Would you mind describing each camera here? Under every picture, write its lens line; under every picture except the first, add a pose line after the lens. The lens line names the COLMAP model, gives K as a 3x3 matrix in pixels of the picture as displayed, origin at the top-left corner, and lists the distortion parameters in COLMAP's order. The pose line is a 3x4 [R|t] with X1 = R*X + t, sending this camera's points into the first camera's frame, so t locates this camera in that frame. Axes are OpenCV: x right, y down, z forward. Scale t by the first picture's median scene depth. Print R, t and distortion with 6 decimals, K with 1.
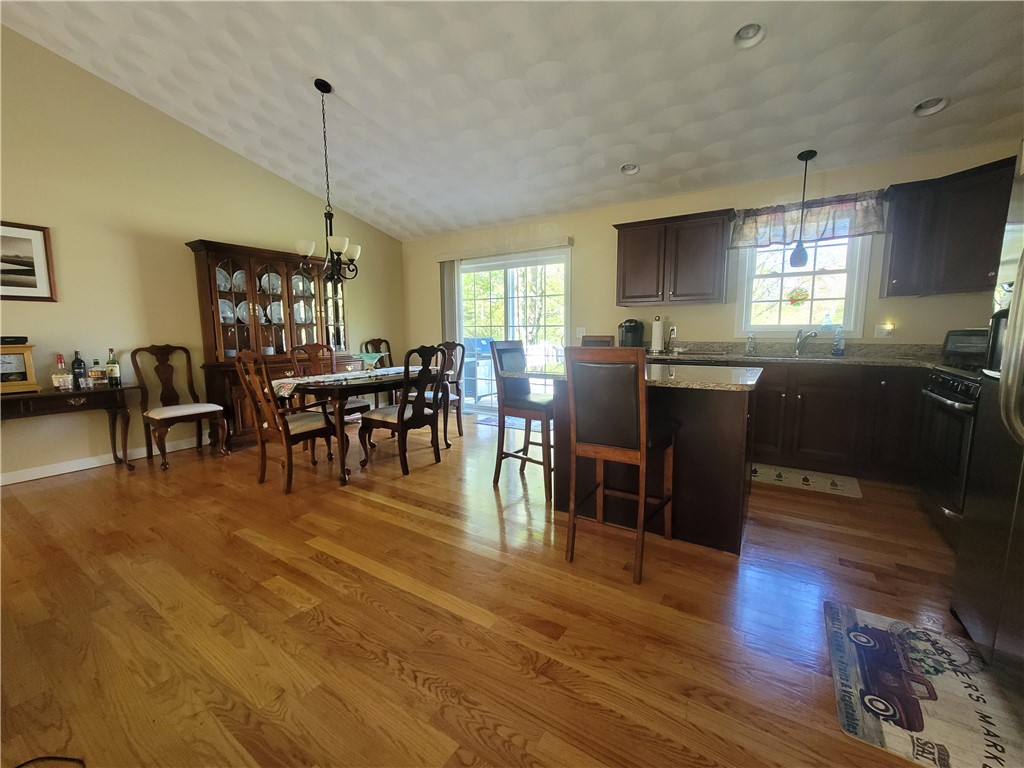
lens RADIAL K [[418.7, 0, 517.0], [0, 418.7, 381.0], [0, 0, 1]] dist [-0.016139, 0.005776]
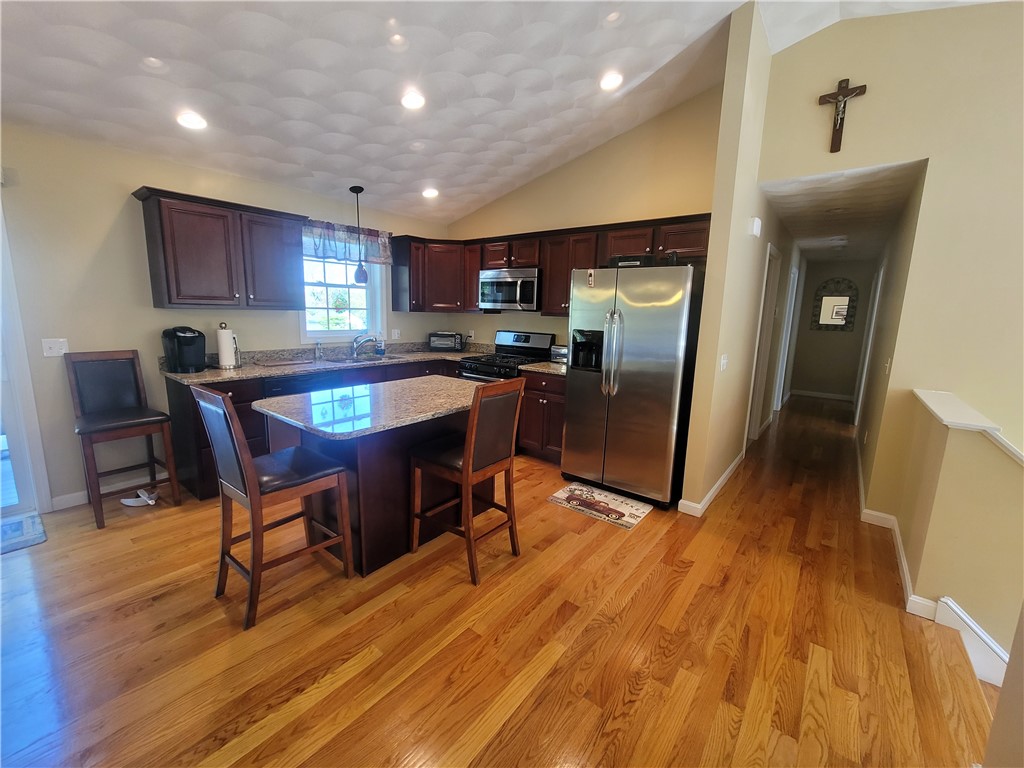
lens RADIAL K [[418.7, 0, 517.0], [0, 418.7, 381.0], [0, 0, 1]] dist [-0.016139, 0.005776]
pose [[0.093502, -0.159000, 0.982841, -0.495544], [0.098119, 0.983832, 0.149826, -0.133954], [-0.990772, 0.082427, 0.107591, 0.446411]]
